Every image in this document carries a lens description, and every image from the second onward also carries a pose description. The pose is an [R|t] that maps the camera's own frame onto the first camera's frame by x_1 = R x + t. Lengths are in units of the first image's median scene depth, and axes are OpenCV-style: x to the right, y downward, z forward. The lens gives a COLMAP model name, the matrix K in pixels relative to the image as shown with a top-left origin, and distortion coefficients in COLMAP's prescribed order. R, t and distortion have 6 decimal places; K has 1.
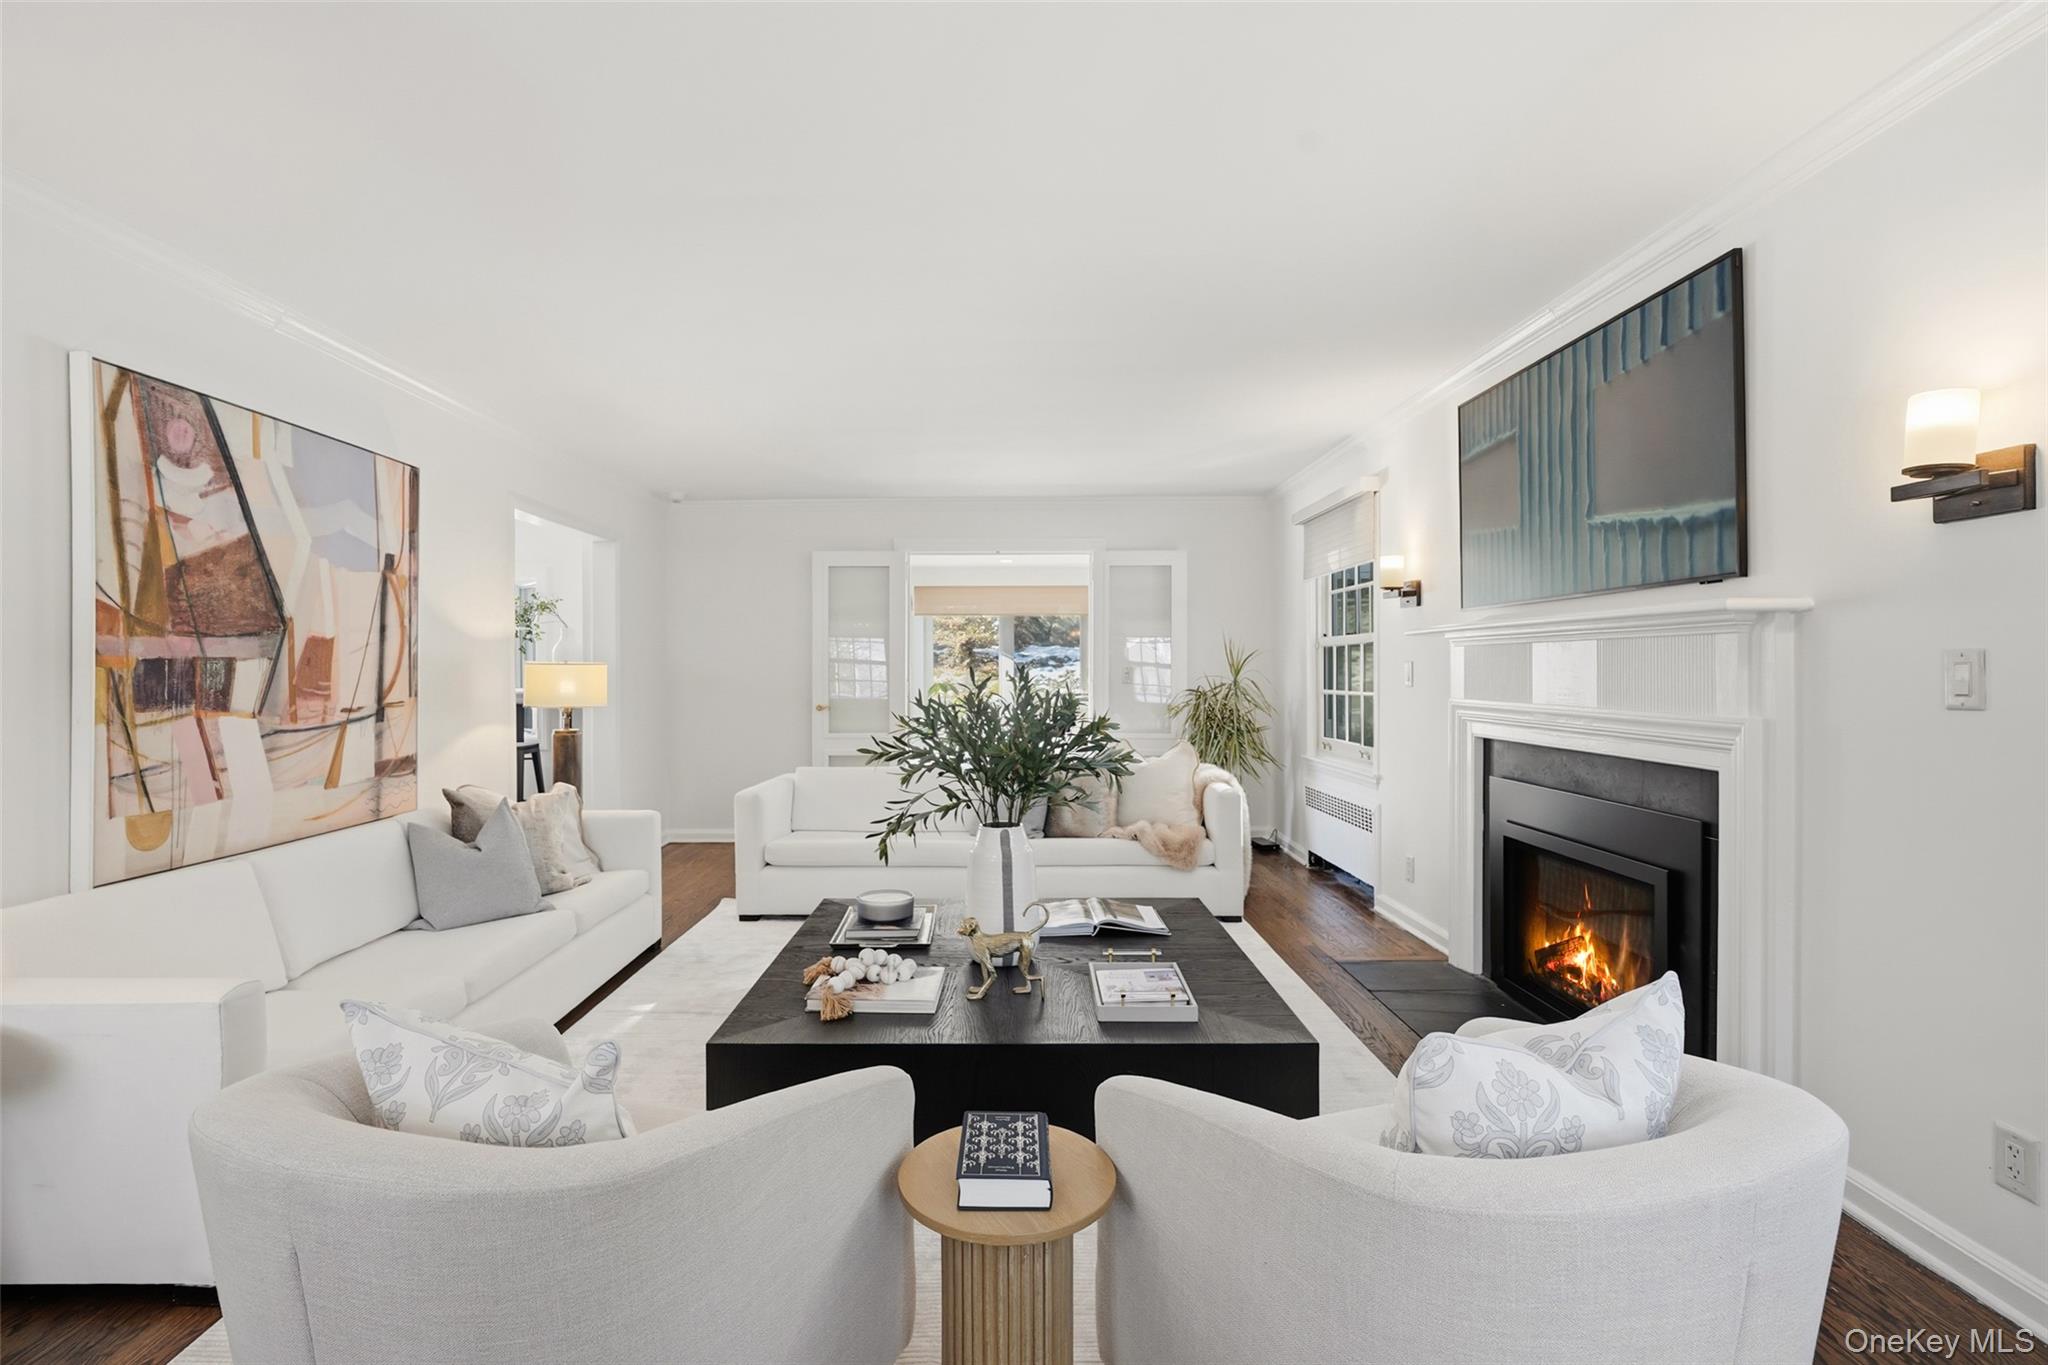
lens RADIAL K [[934.3, 0, 1025.8], [0, 934.3, 681.6], [0, 0, 1]] dist [-0.007836, 0.003543]
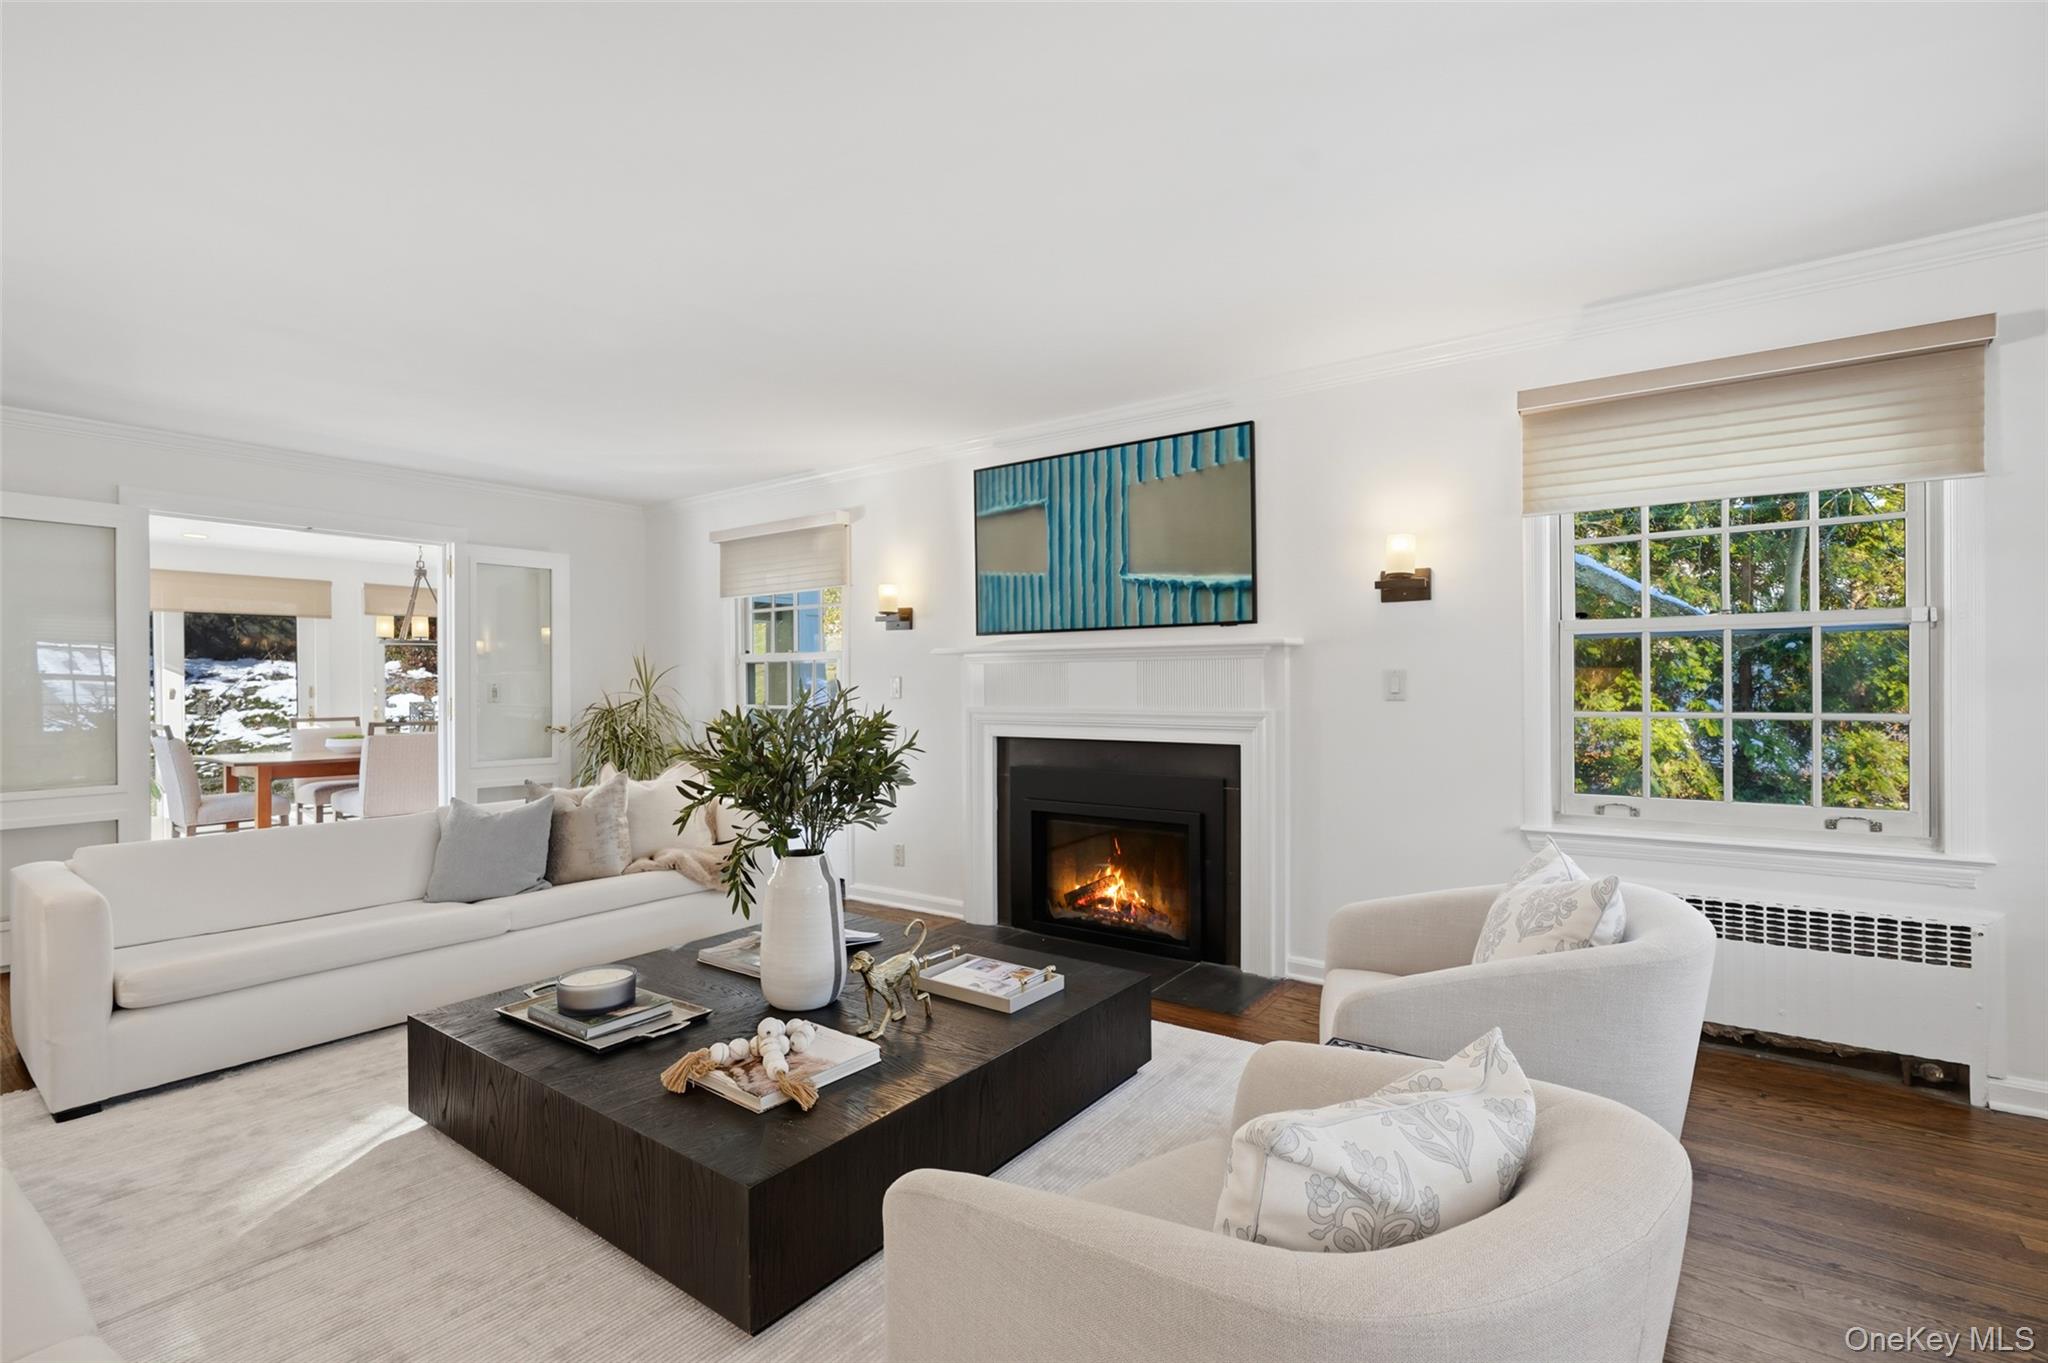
lens RADIAL K [[934.3, 0, 1006.5], [0, 934.3, 685.0], [0, 0, 1]] dist [-0.007836, 0.003543]
pose [[0.611125, -0.001459, 0.791533, -0.612826], [0.015810, 0.999821, -0.010363, 0.002731], [-0.791376, 0.018847, 0.611039, 0.278266]]
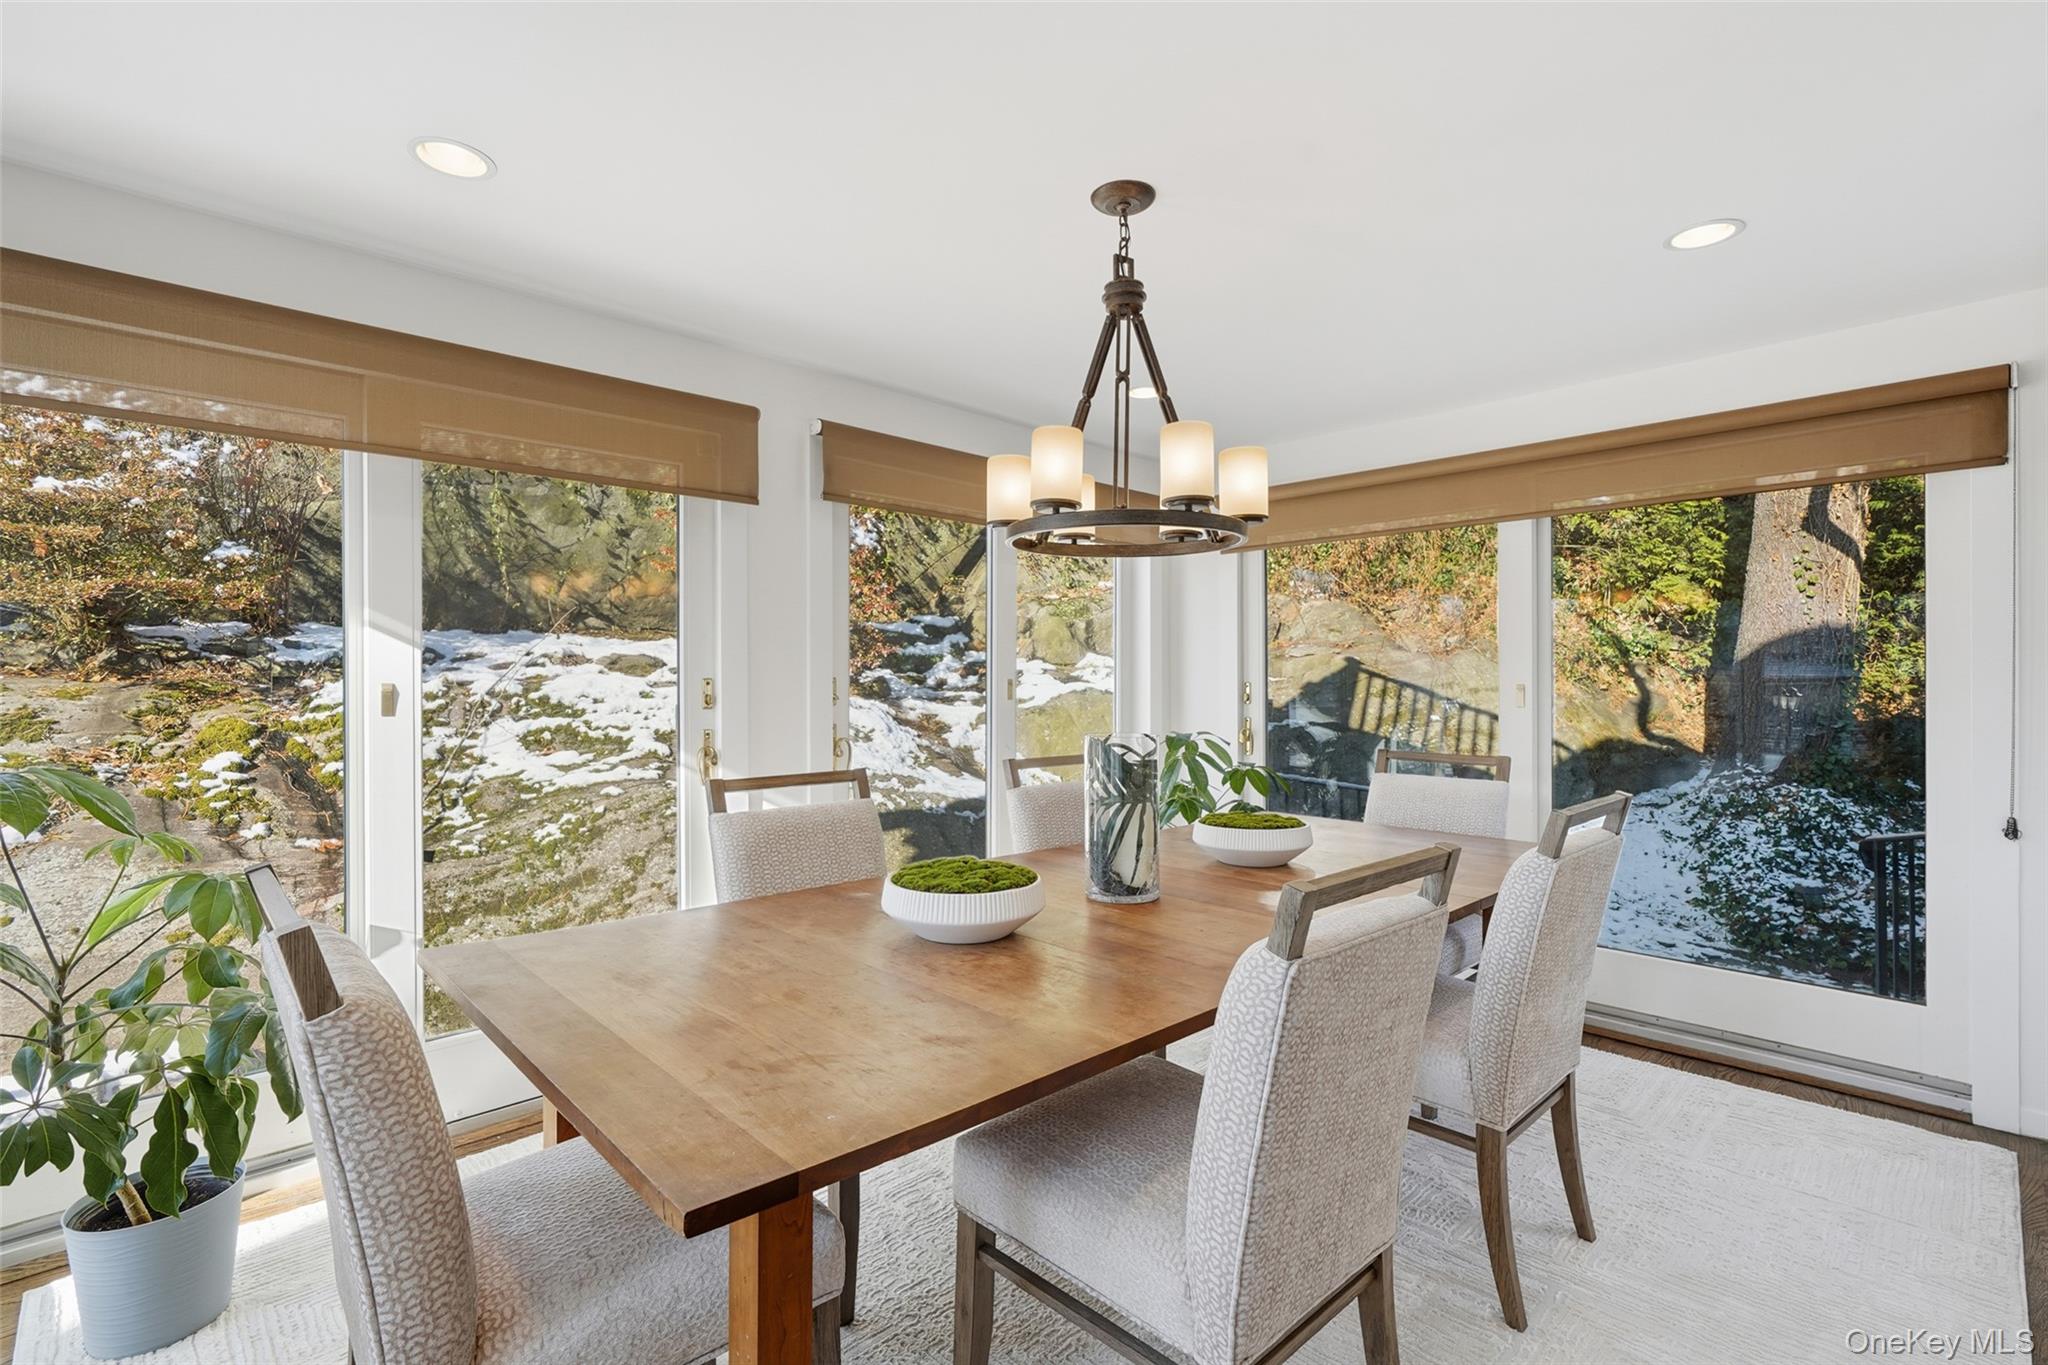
lens RADIAL K [[934.3, 0, 1010.5], [0, 934.3, 681.9], [0, 0, 1]] dist [-0.007836, 0.003543]
pose [[0.738824, 0.002092, 0.673895, -0.190246], [0.003373, 0.999971, -0.006801, -0.041473], [-0.673890, 0.007298, 0.738796, 2.397272]]
